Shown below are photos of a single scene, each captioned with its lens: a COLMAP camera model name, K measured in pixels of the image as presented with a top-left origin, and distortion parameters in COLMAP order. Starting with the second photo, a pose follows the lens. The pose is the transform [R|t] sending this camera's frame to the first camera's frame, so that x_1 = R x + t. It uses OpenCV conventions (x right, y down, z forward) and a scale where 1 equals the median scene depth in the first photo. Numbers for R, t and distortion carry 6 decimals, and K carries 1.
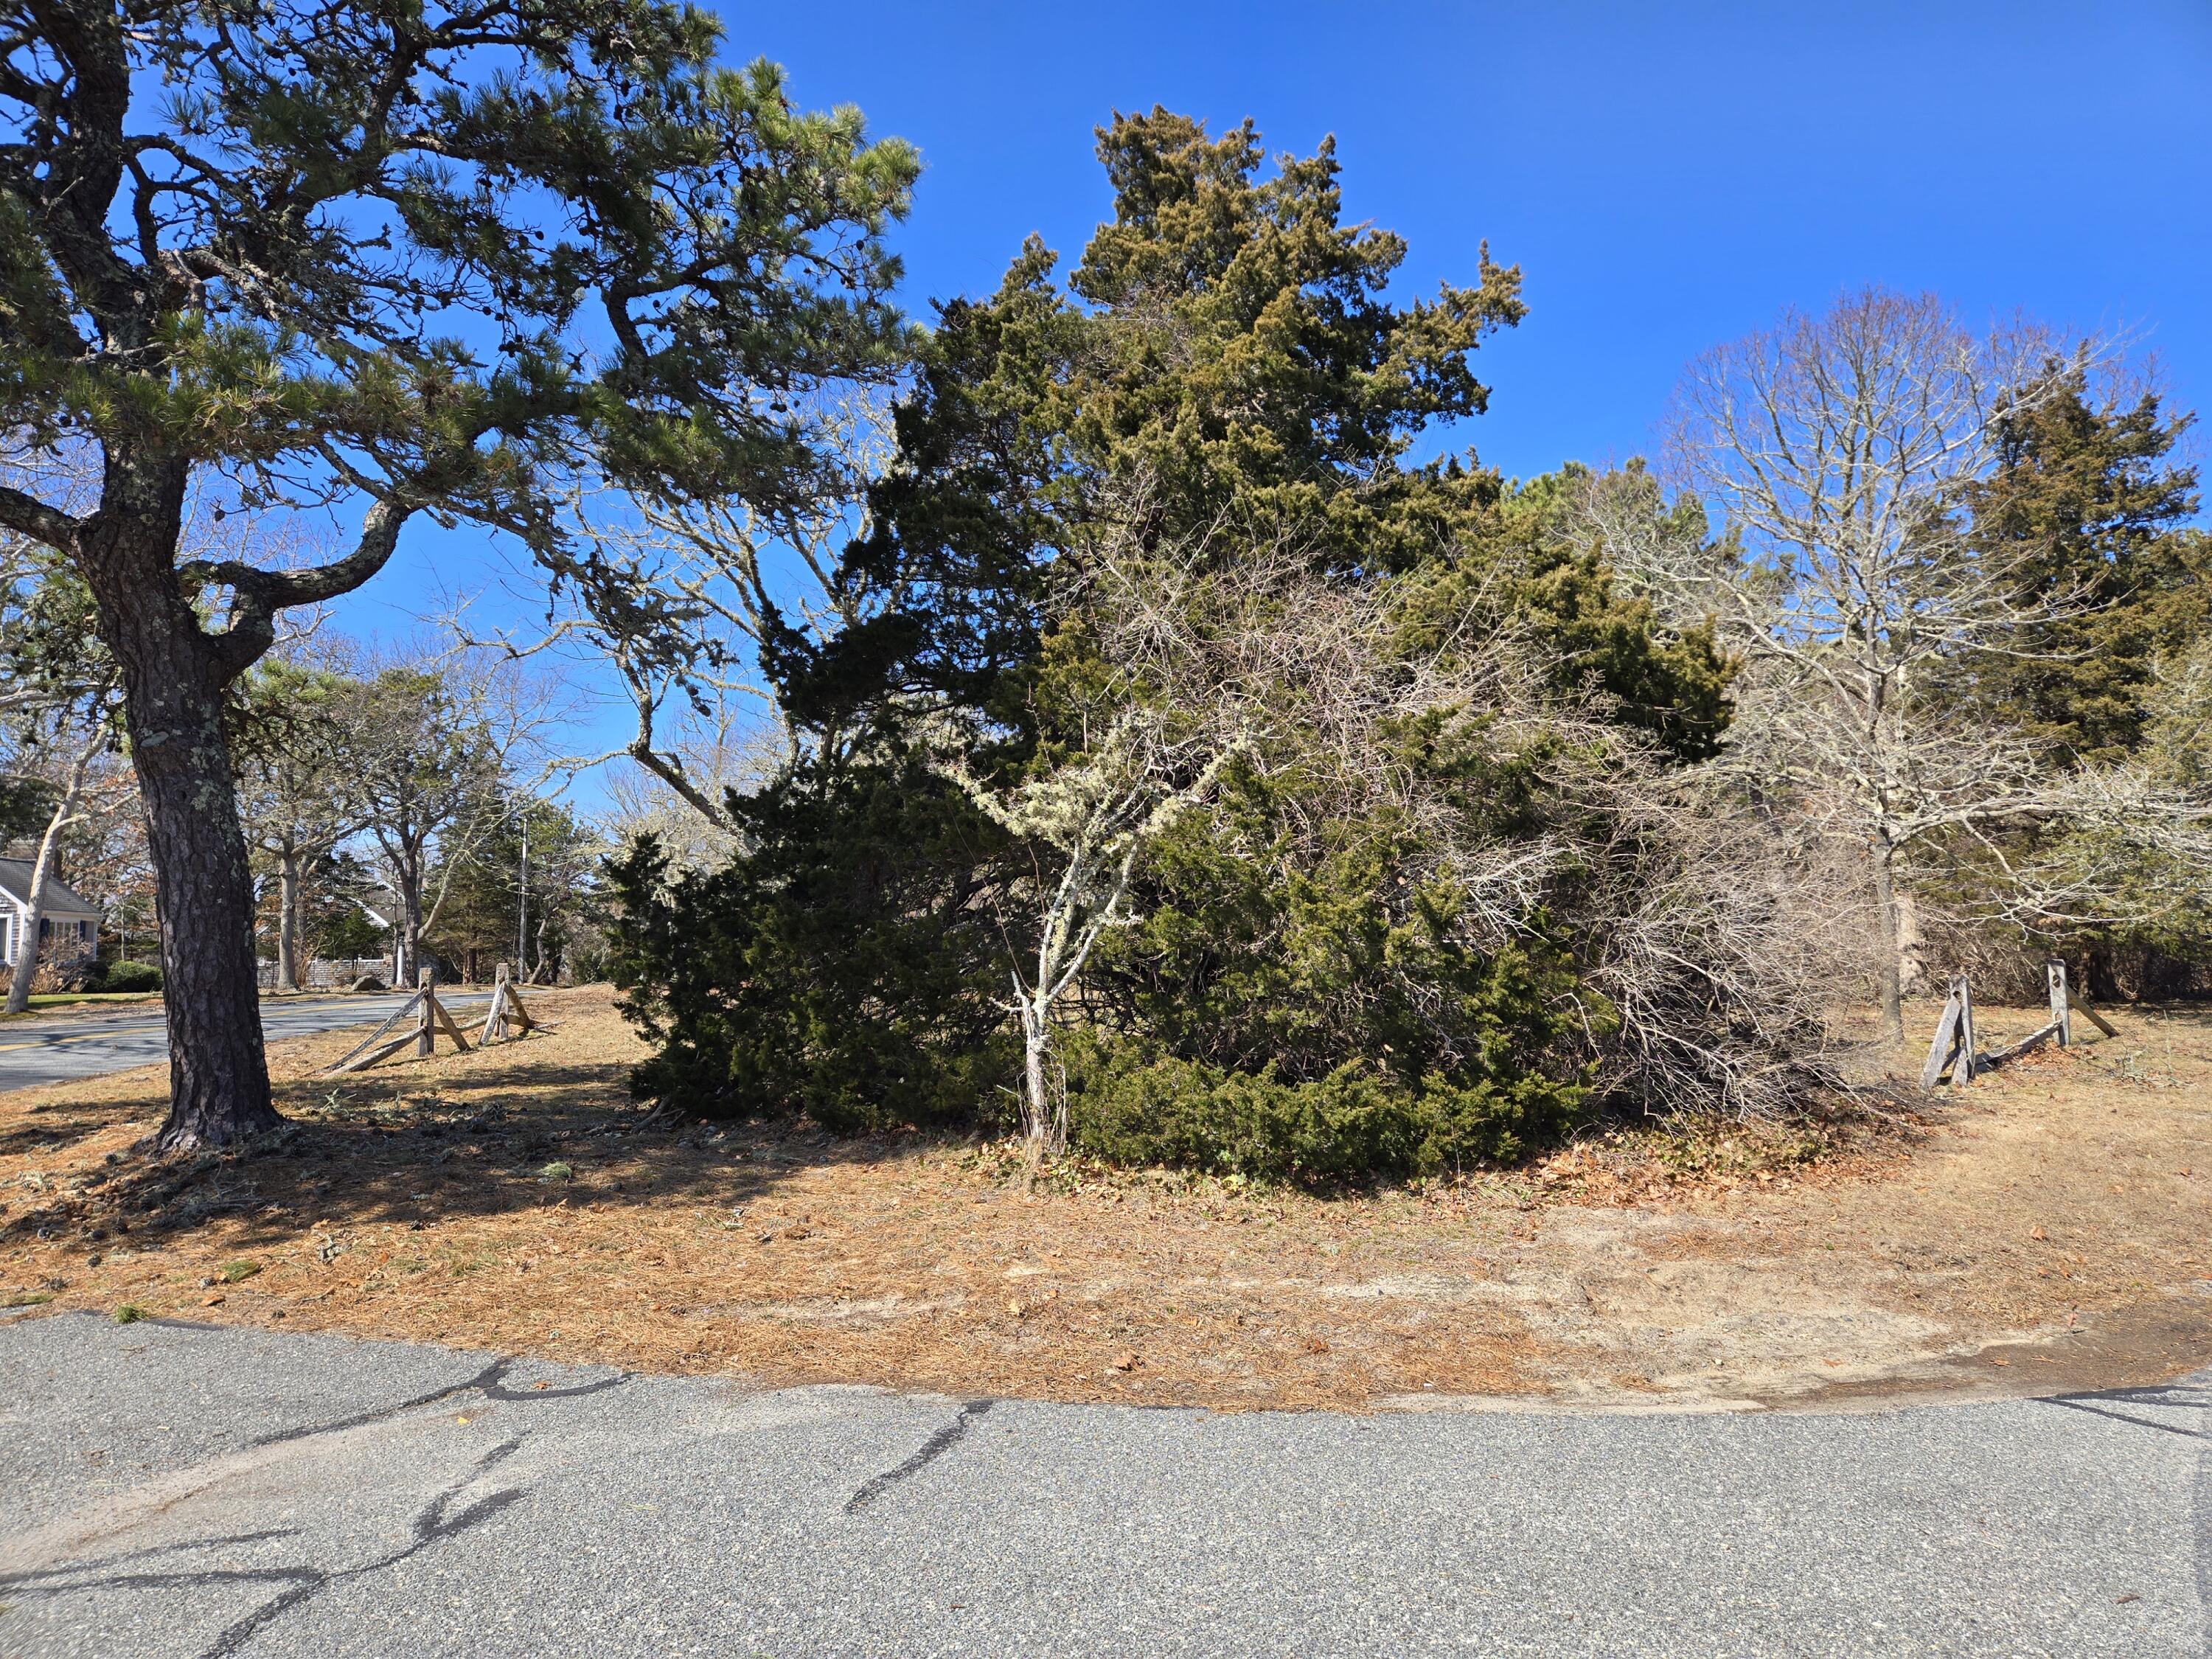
lens RADIAL K [[1444.2, 0, 1139.8], [0, 1444.2, 834.9], [0, 0, 1]] dist [0.087684, -0.076130]
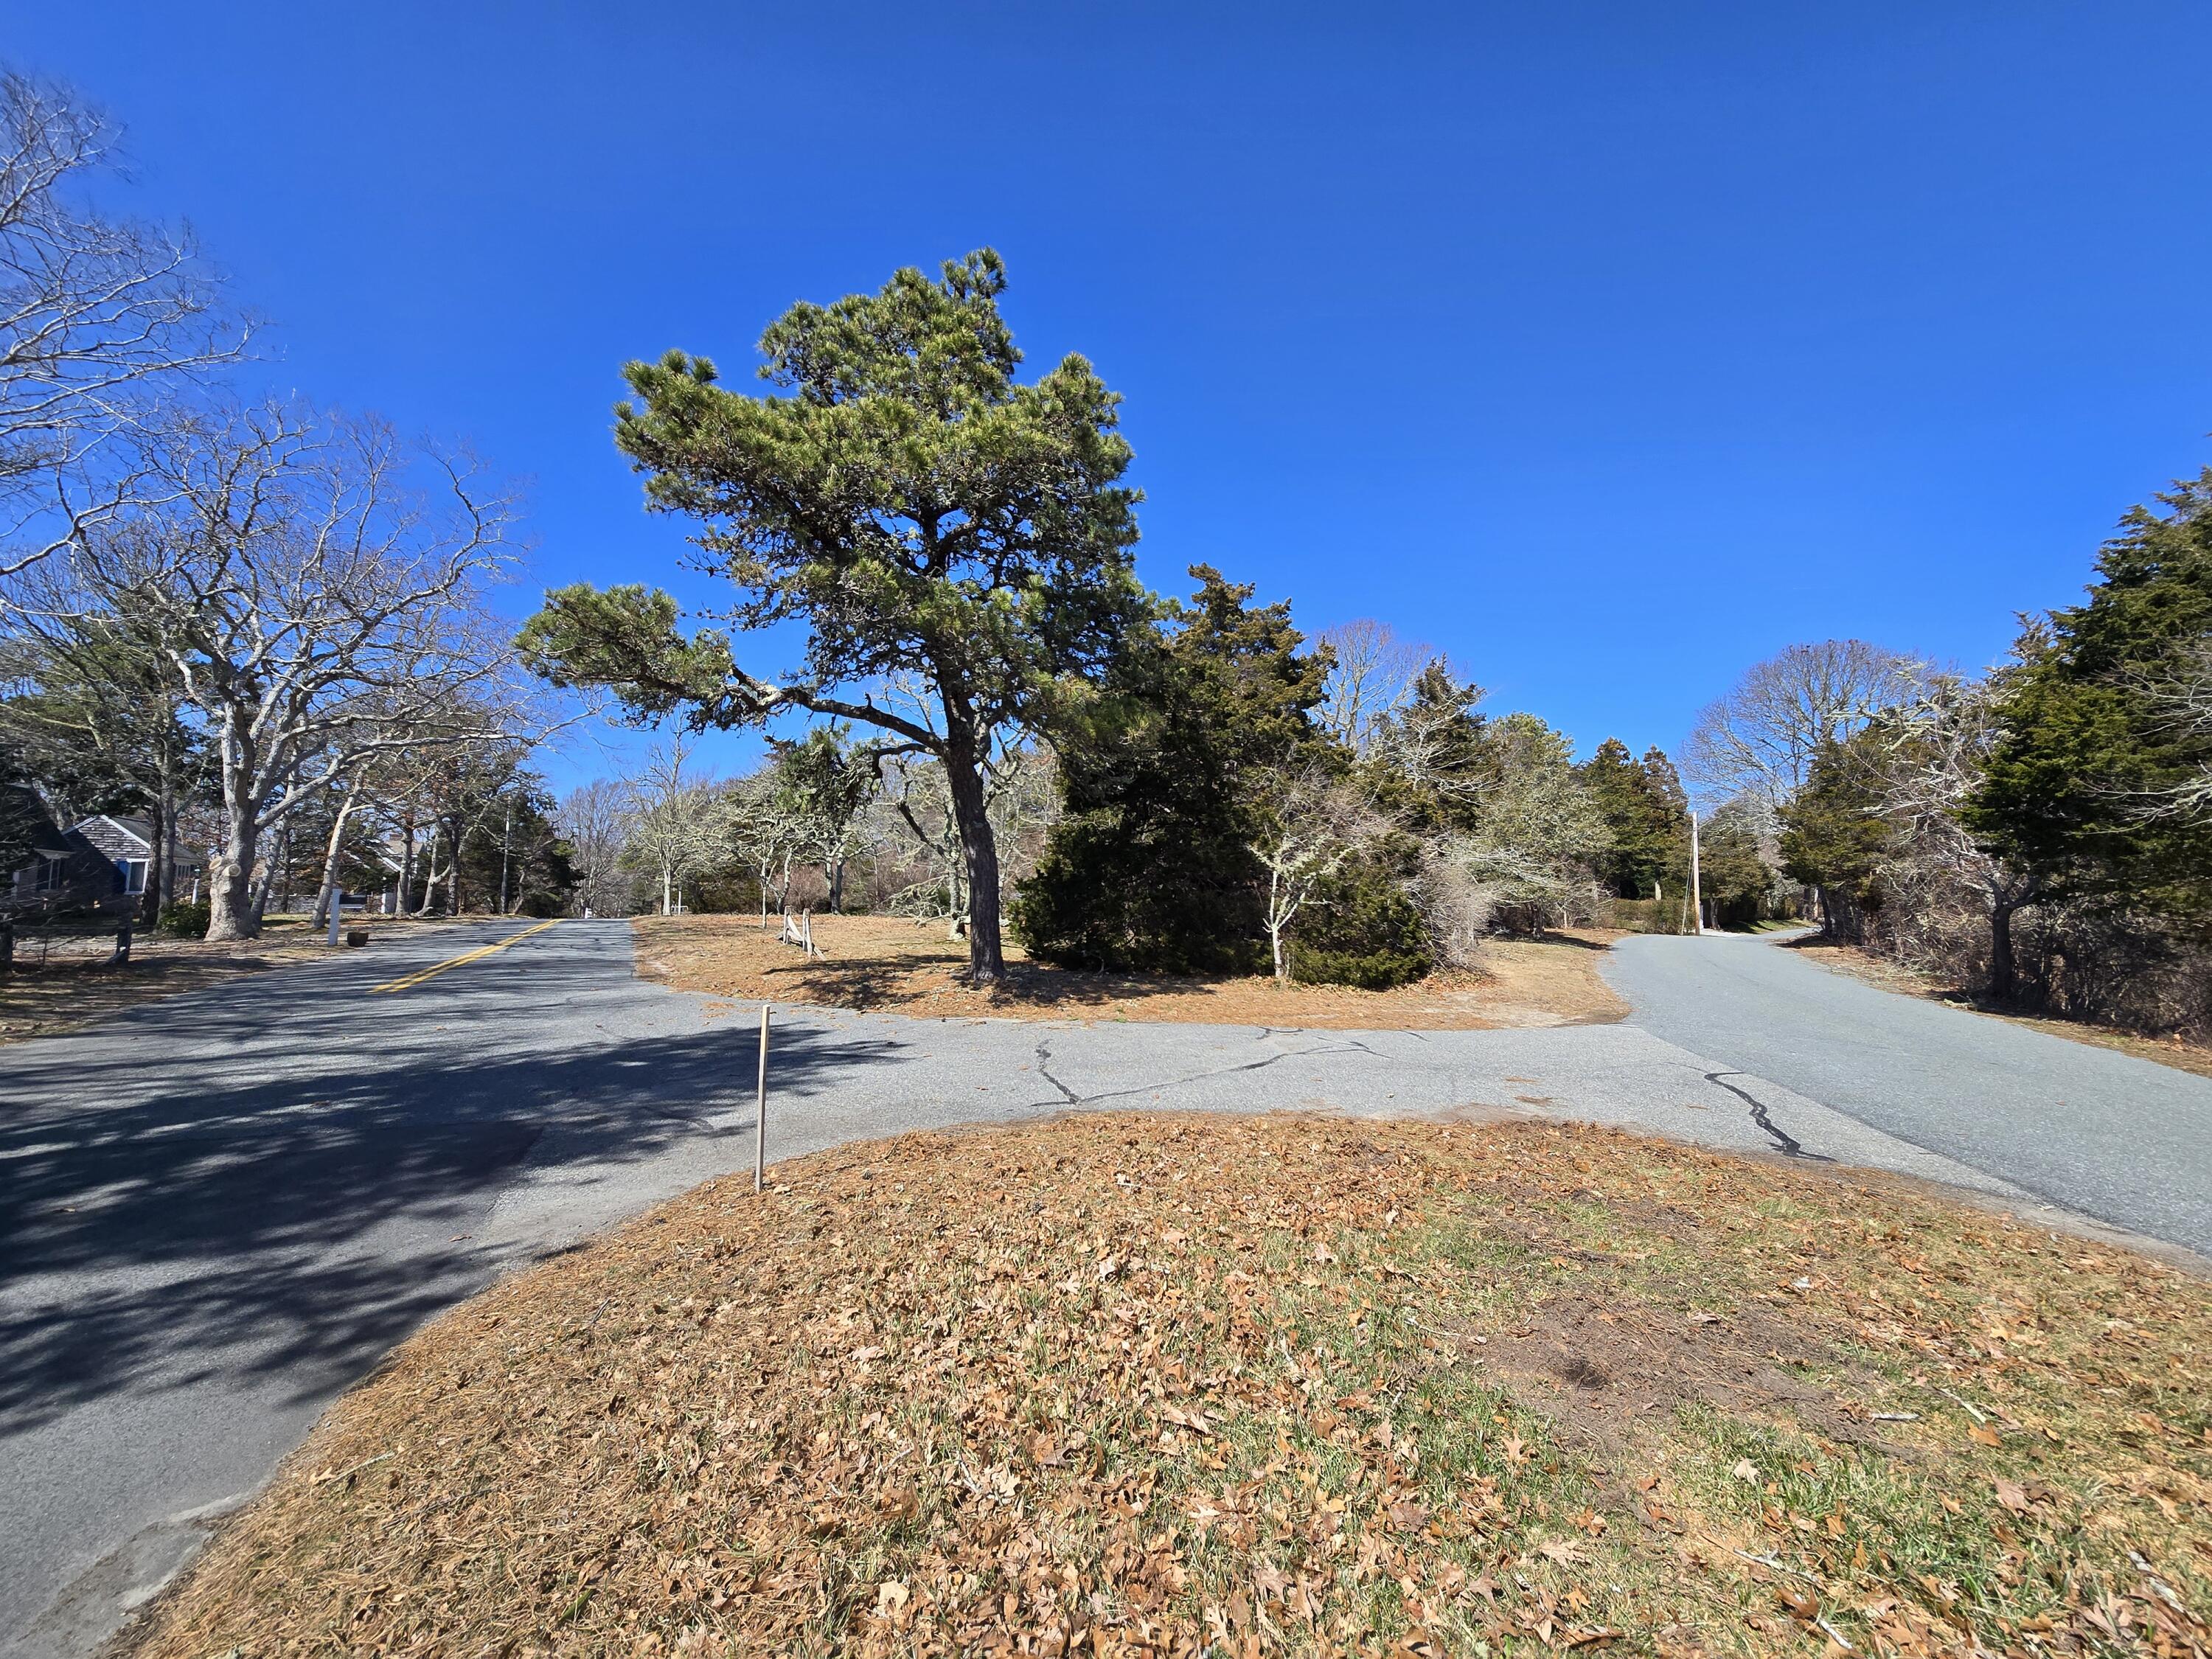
lens RADIAL K [[893.2, 0, 1110.4], [0, 893.2, 828.0], [0, 0, 1]] dist [0.001753, -0.000070]
pose [[0.949632, 0.044437, 0.310202, -0.570880], [-0.043854, 0.998999, -0.008857, -0.034508], [-0.310285, -0.005193, 0.950629, -0.366383]]
